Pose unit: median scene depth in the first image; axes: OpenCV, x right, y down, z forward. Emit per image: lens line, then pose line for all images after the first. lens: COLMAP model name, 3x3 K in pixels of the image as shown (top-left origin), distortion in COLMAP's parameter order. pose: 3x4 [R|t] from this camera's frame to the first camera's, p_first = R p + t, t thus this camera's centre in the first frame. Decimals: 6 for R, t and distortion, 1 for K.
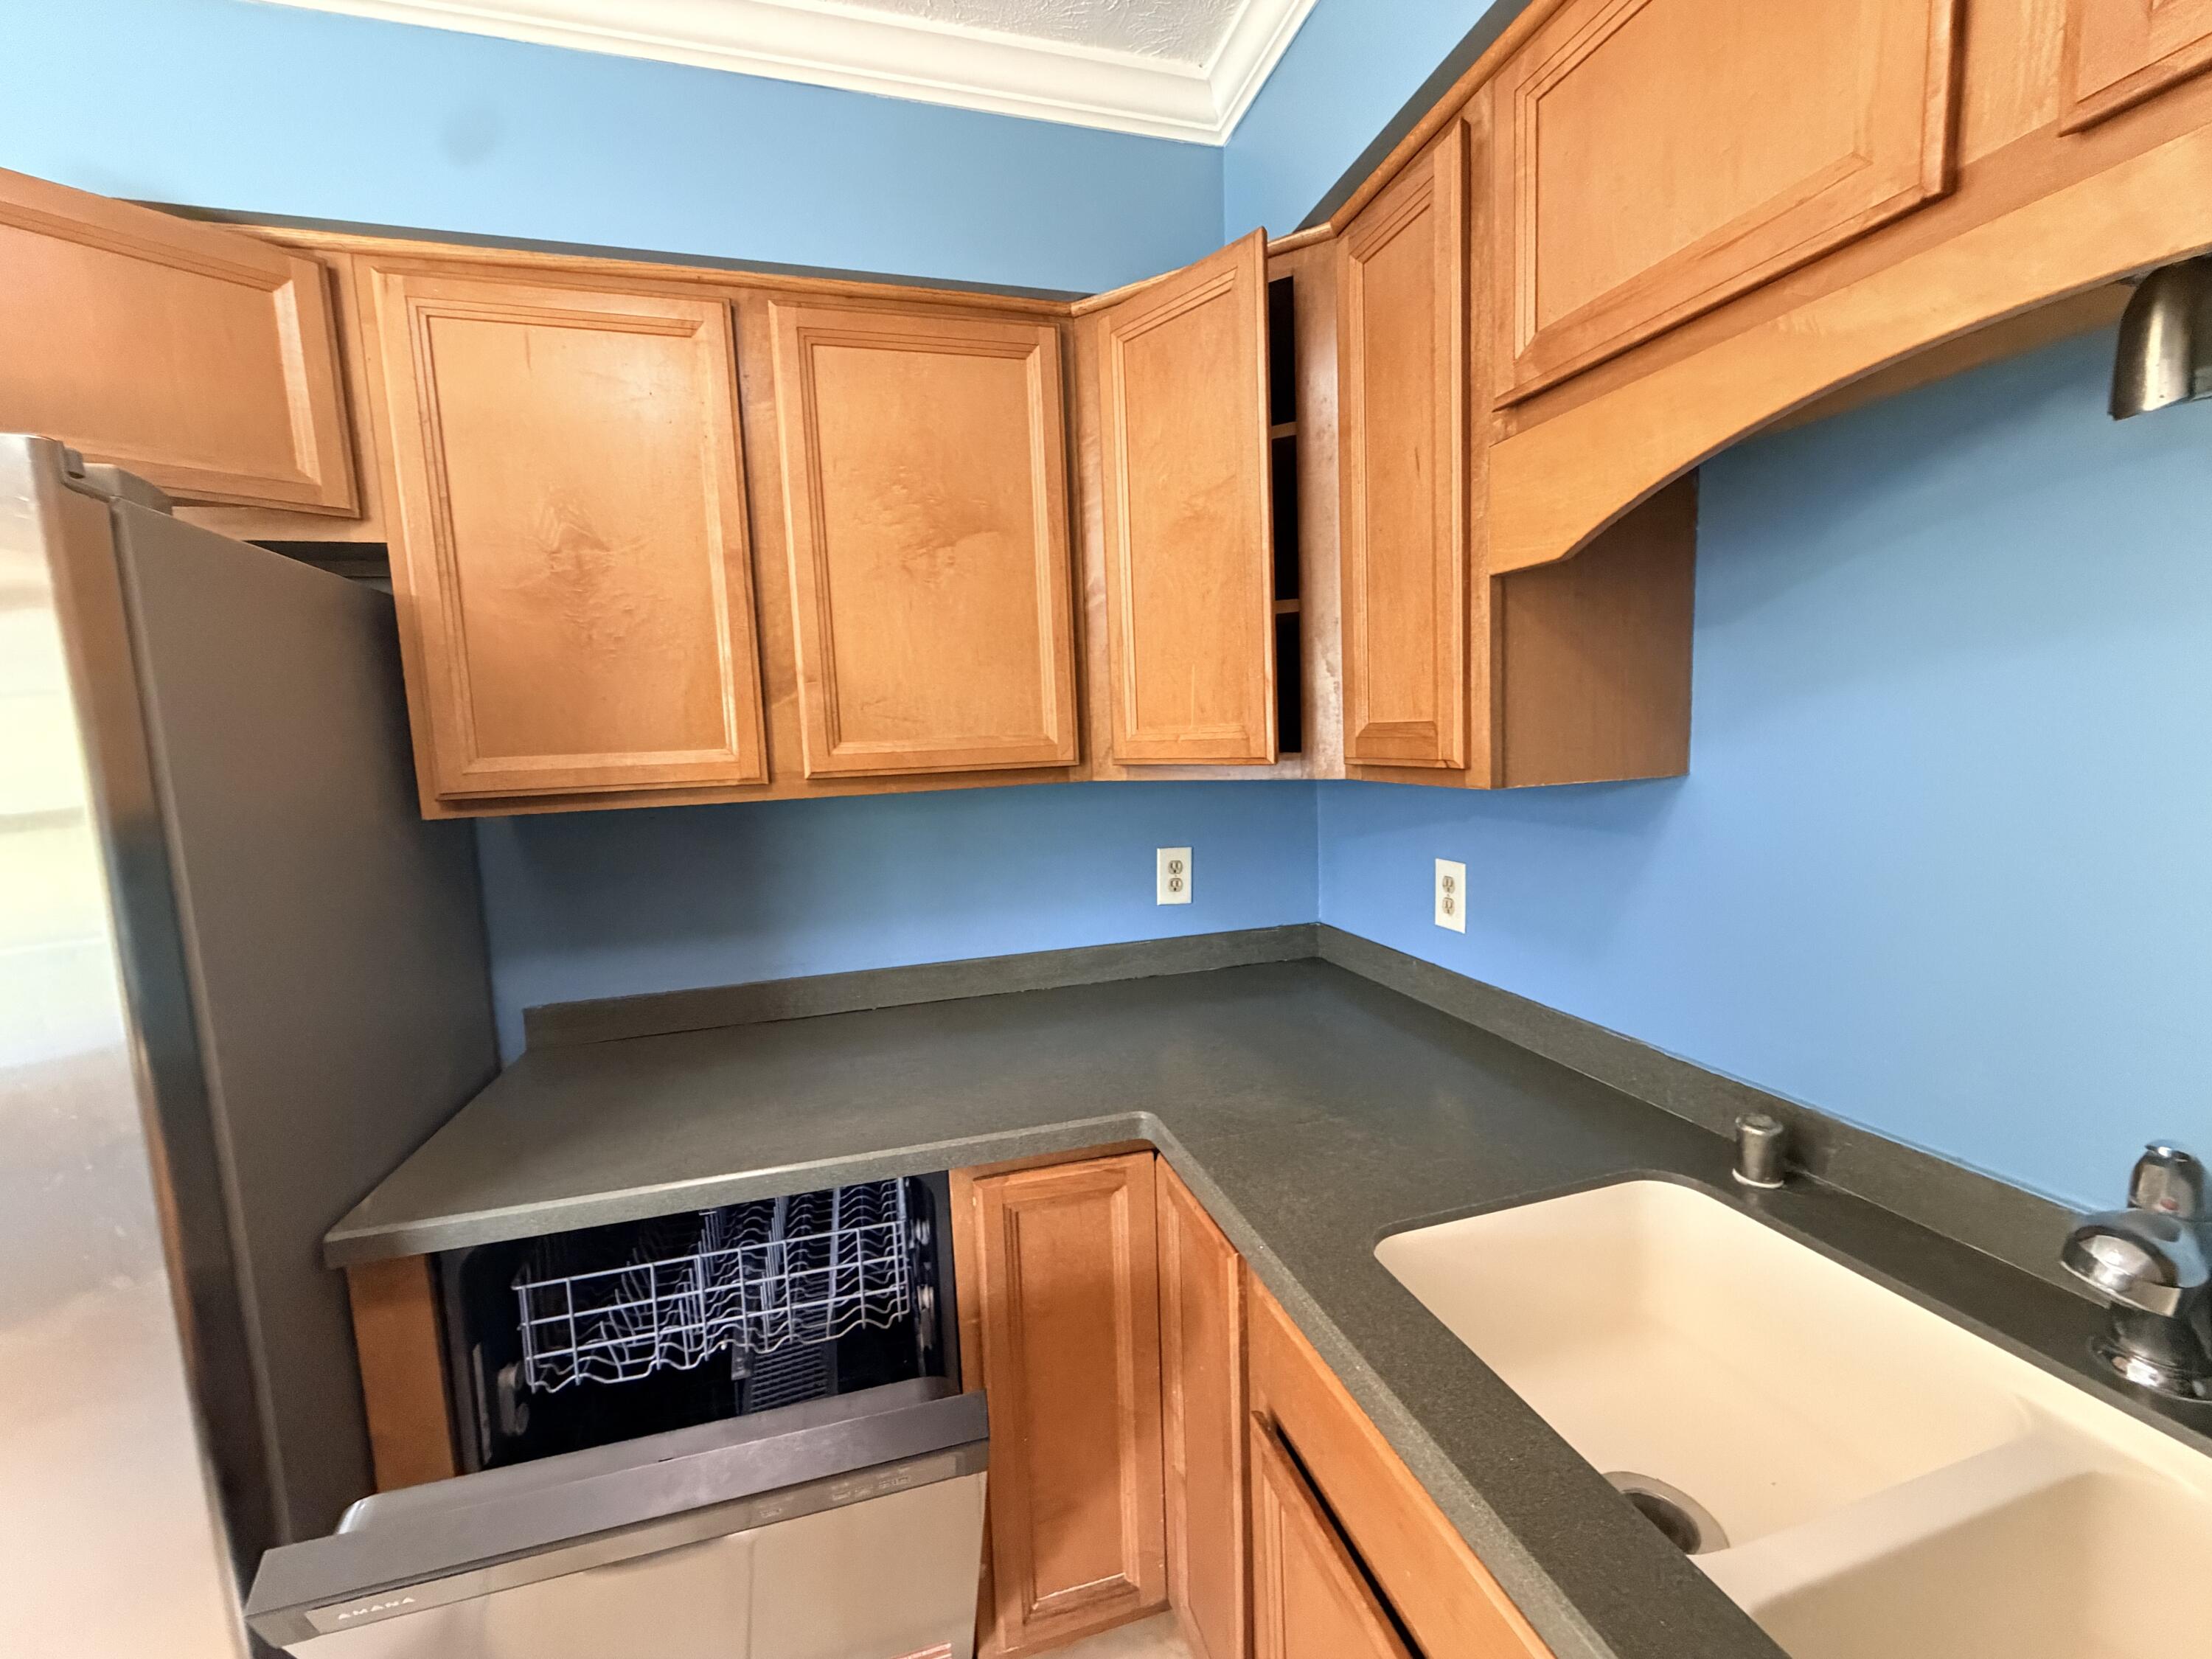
lens RADIAL K [[881.5, 0, 1105.0], [0, 881.5, 828.3], [0, 0, 1]] dist [0.002347, -0.000418]
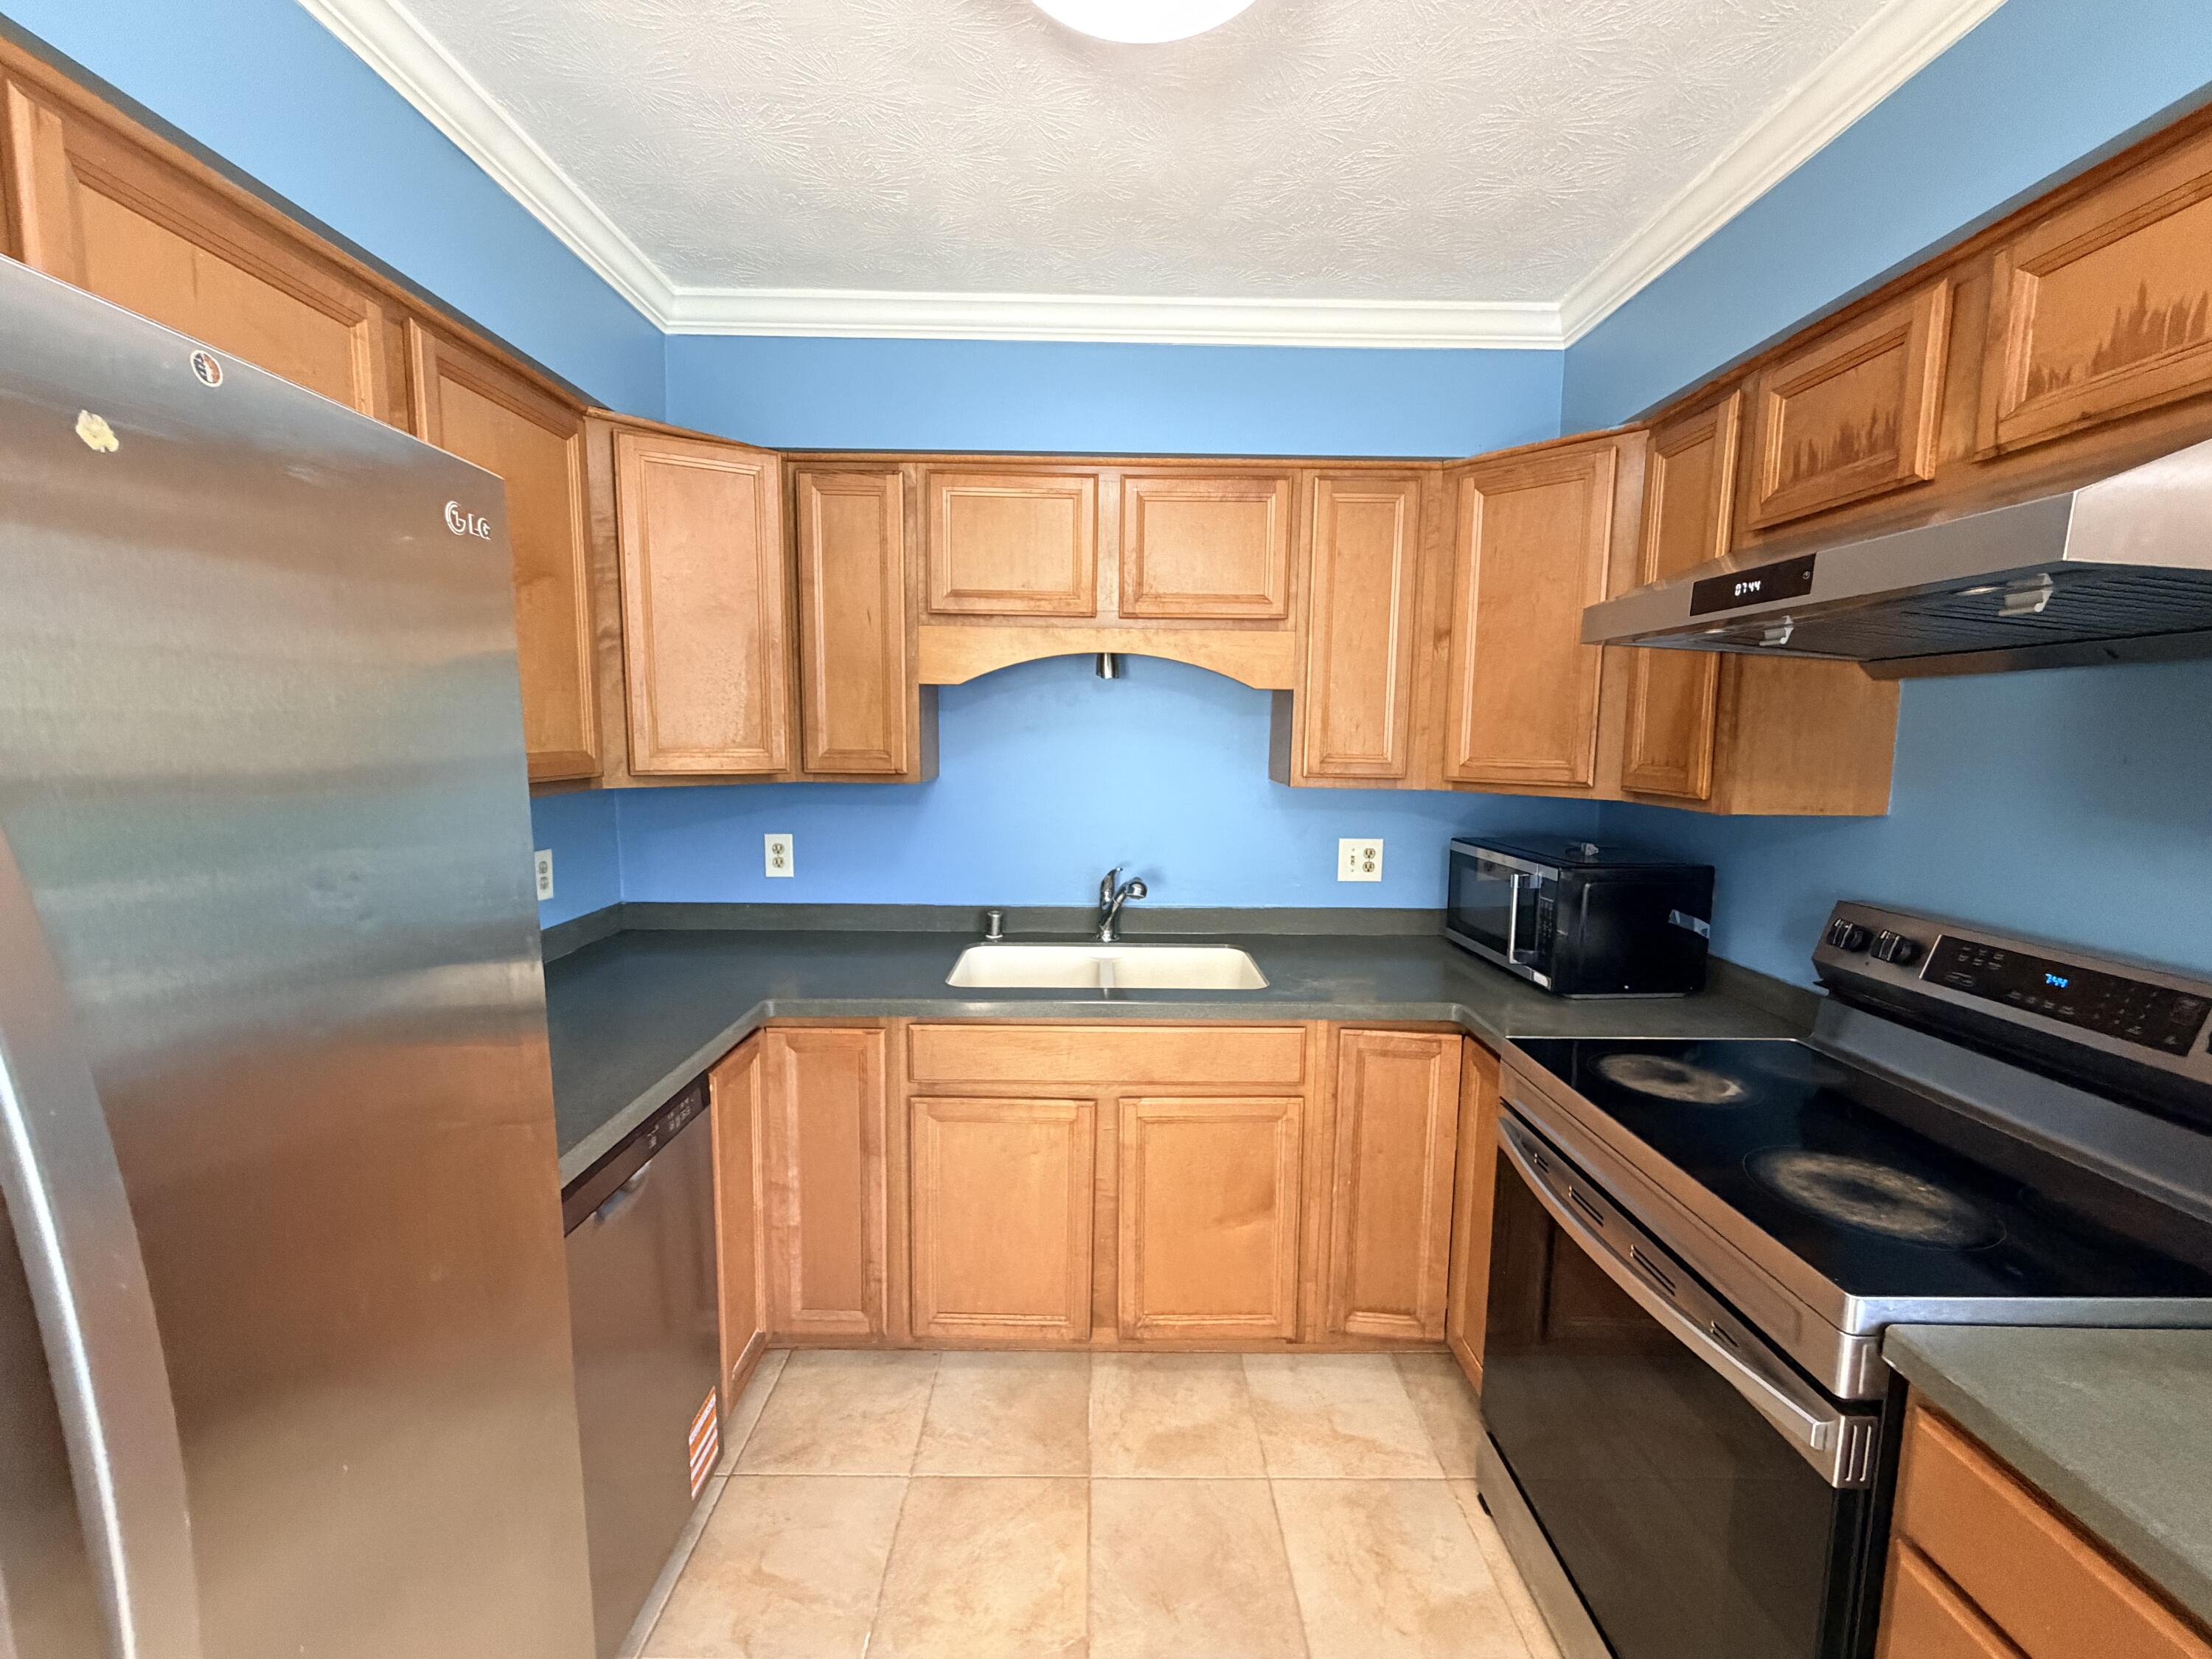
lens RADIAL K [[881.5, 0, 1109.5], [0, 881.5, 828.8], [0, 0, 1]] dist [0.002347, -0.000418]
pose [[0.262980, -0.066501, 0.962507, -1.158529], [0.082443, 0.995522, 0.046257, 0.004207], [-0.961272, 0.067187, 0.267285, -0.002157]]
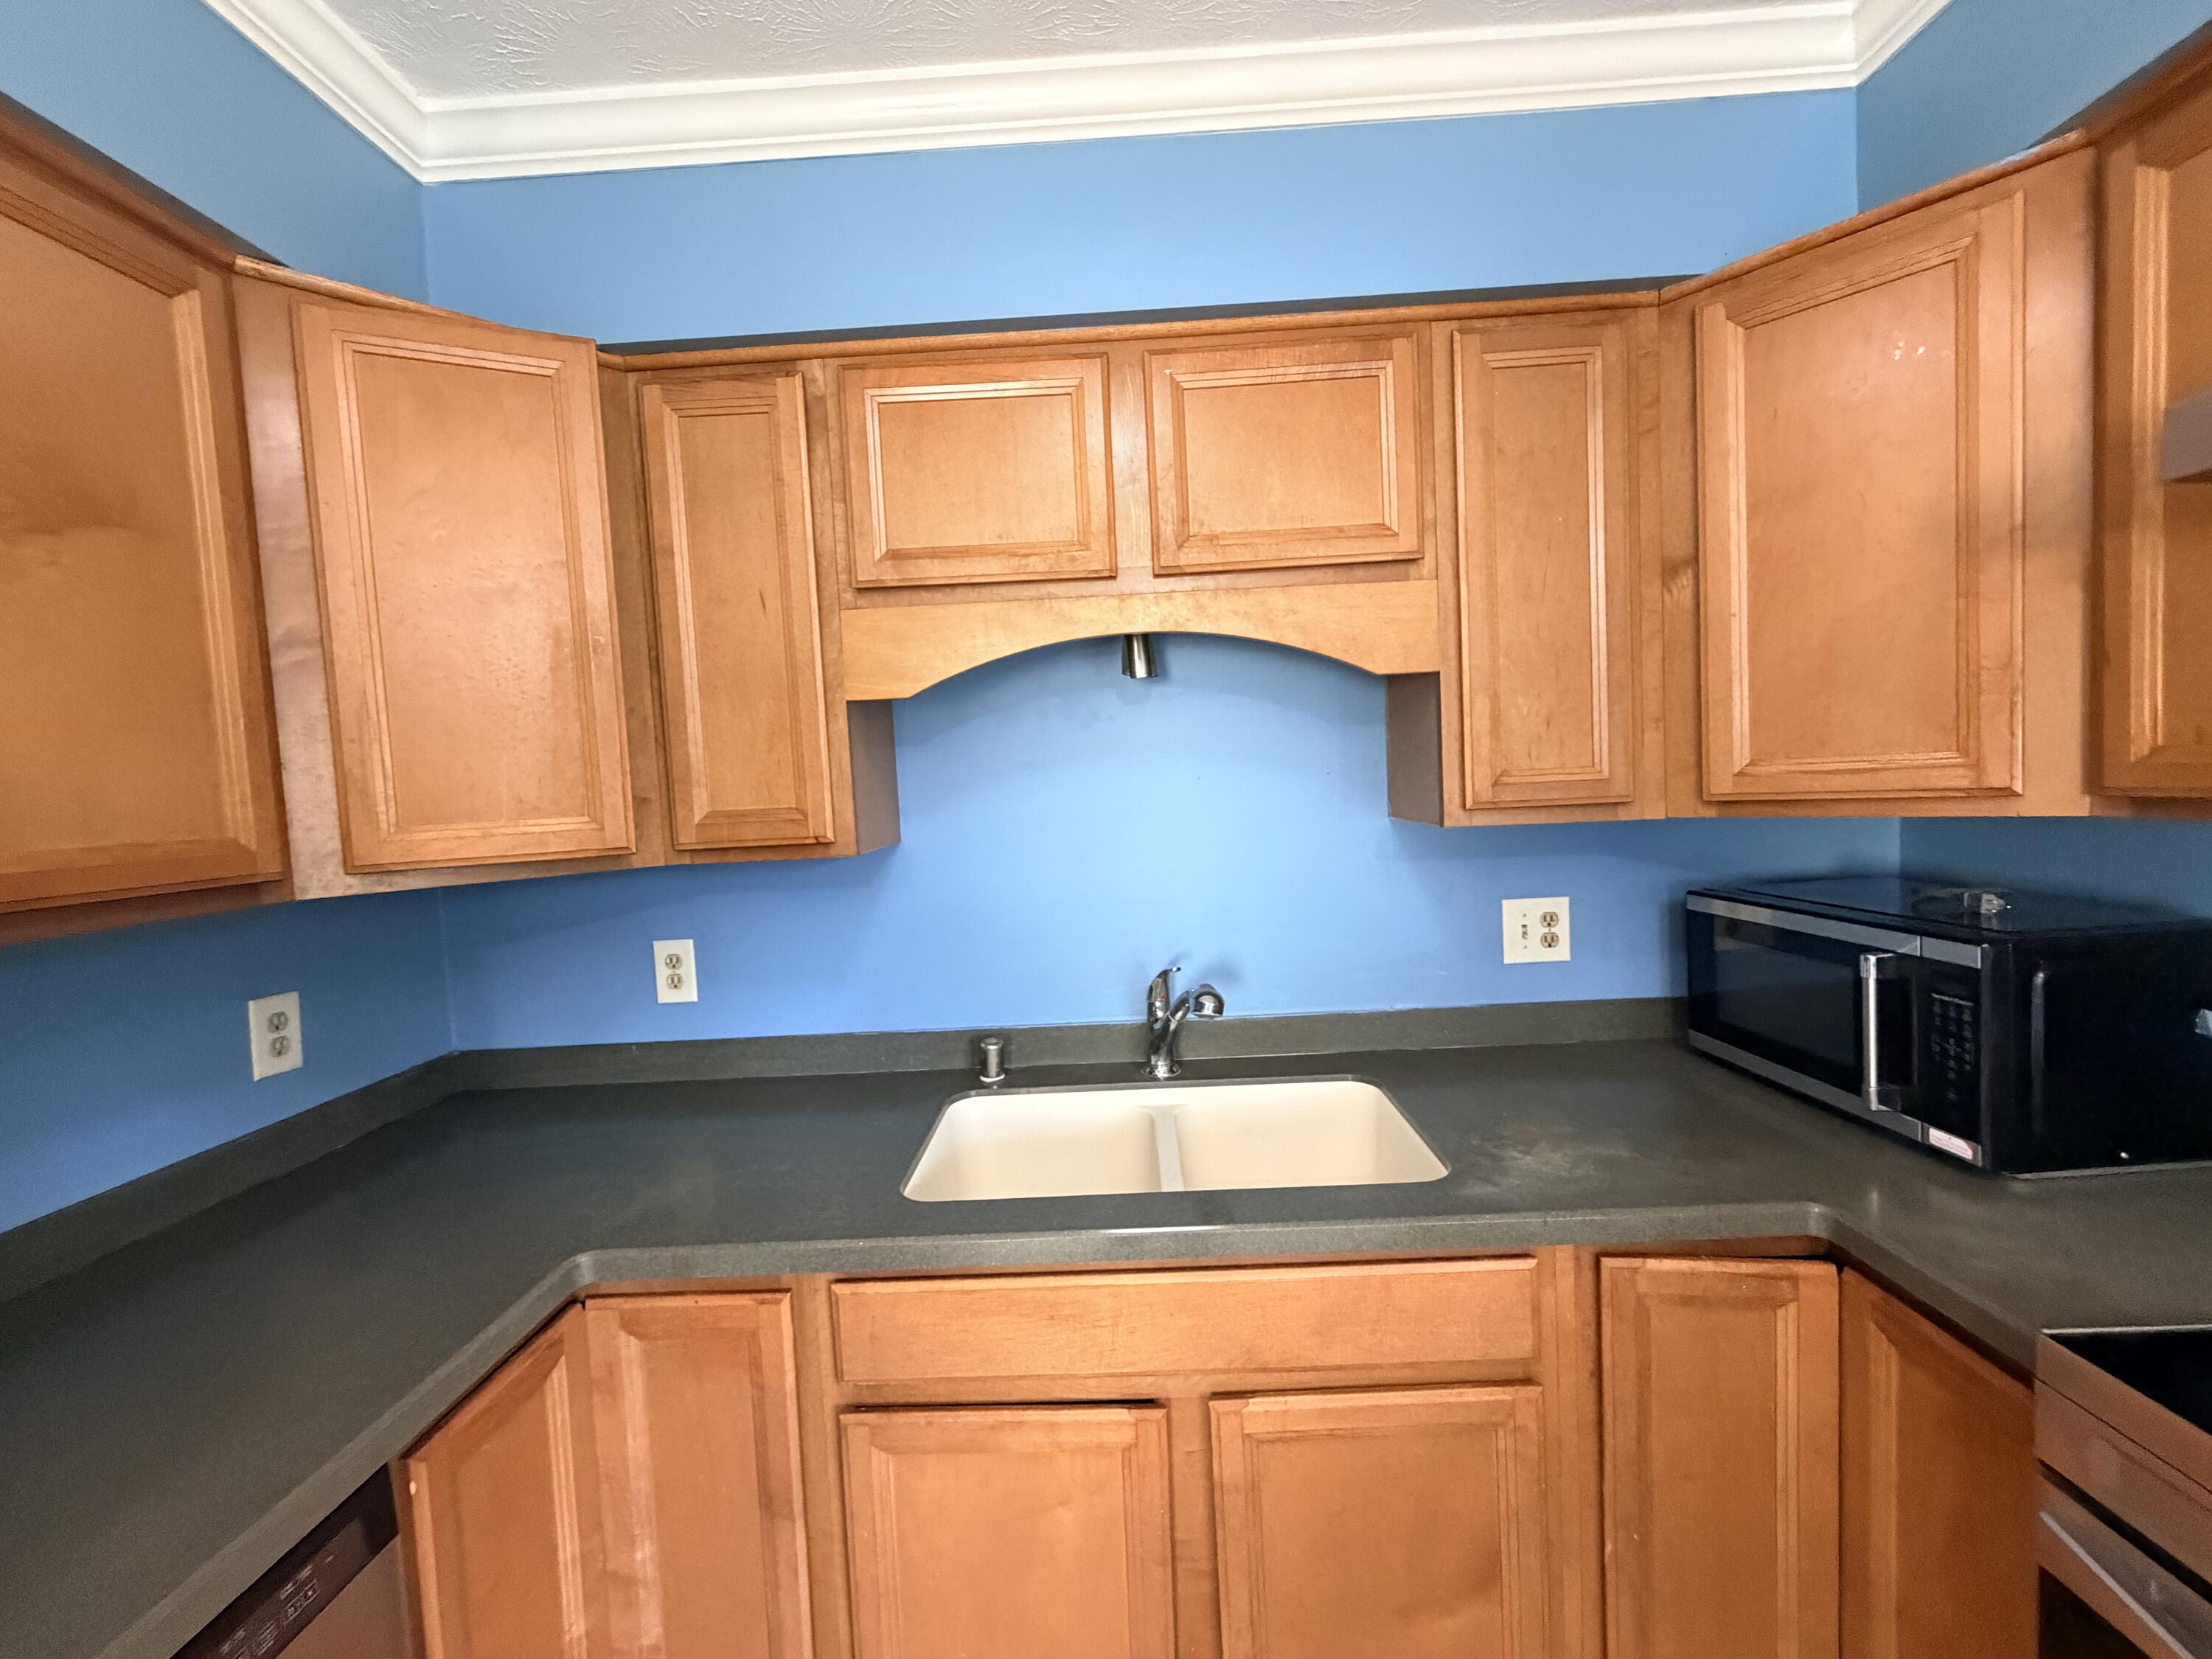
lens RADIAL K [[881.5, 0, 1102.3], [0, 881.5, 827.9], [0, 0, 1]] dist [0.002347, -0.000418]
pose [[0.303954, -0.027172, 0.952299, -0.569397], [0.141461, 0.989799, -0.016910, -0.007762], [-0.942126, 0.139853, 0.304697, 0.172866]]
